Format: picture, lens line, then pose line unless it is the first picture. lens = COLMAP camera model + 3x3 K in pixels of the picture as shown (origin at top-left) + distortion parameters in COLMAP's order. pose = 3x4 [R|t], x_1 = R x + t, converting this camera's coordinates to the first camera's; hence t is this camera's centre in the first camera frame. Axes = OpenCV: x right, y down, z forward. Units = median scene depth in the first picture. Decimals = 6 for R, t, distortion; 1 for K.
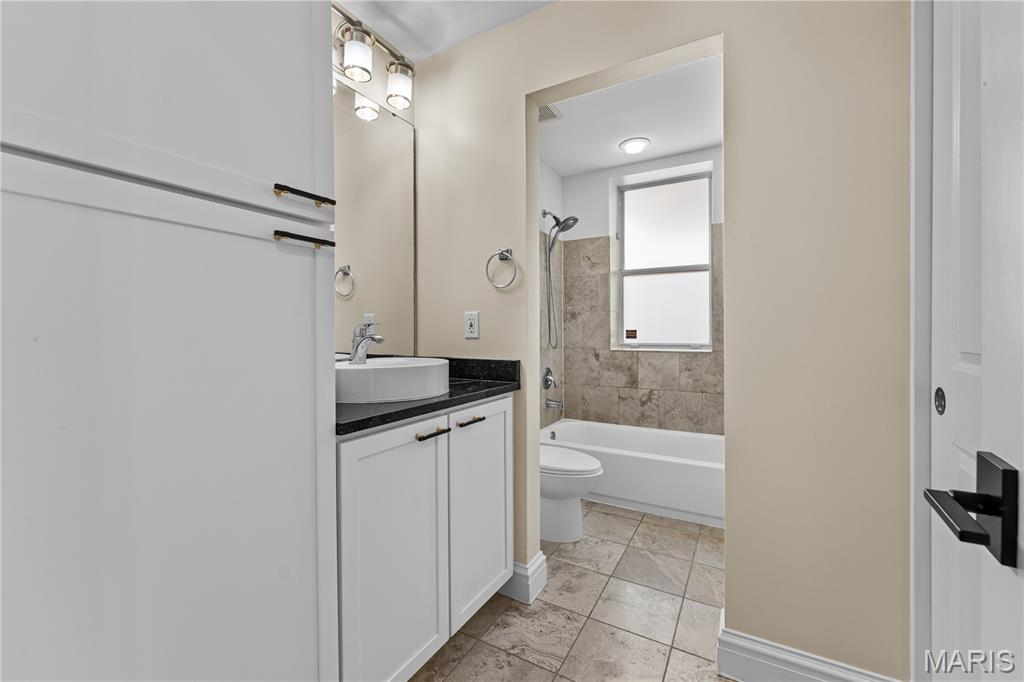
lens RADIAL K [[417.6, 0, 509.9], [0, 417.6, 332.4], [0, 0, 1]] dist [0.000529, 0.000185]
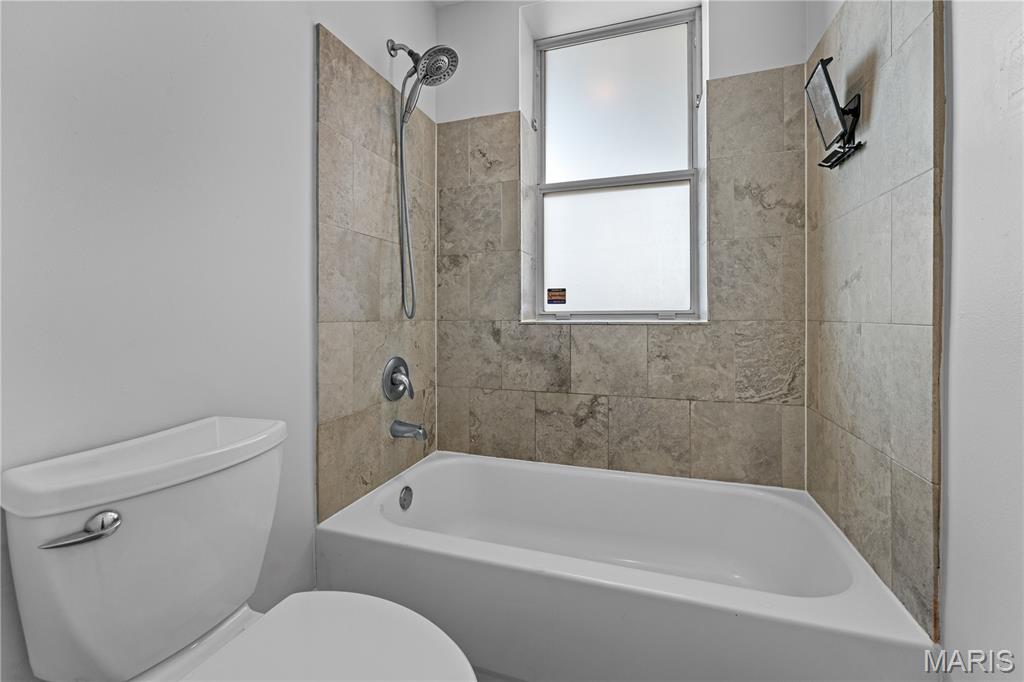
lens RADIAL K [[417.6, 0, 523.3], [0, 417.6, 319.3], [0, 0, 1]] dist [0.000529, 0.000185]
pose [[0.974446, 0.002150, 0.224613, 0.121490], [-0.002400, 0.999997, 0.000839, 0.037363], [-0.224611, -0.001357, 0.974448, 0.468984]]
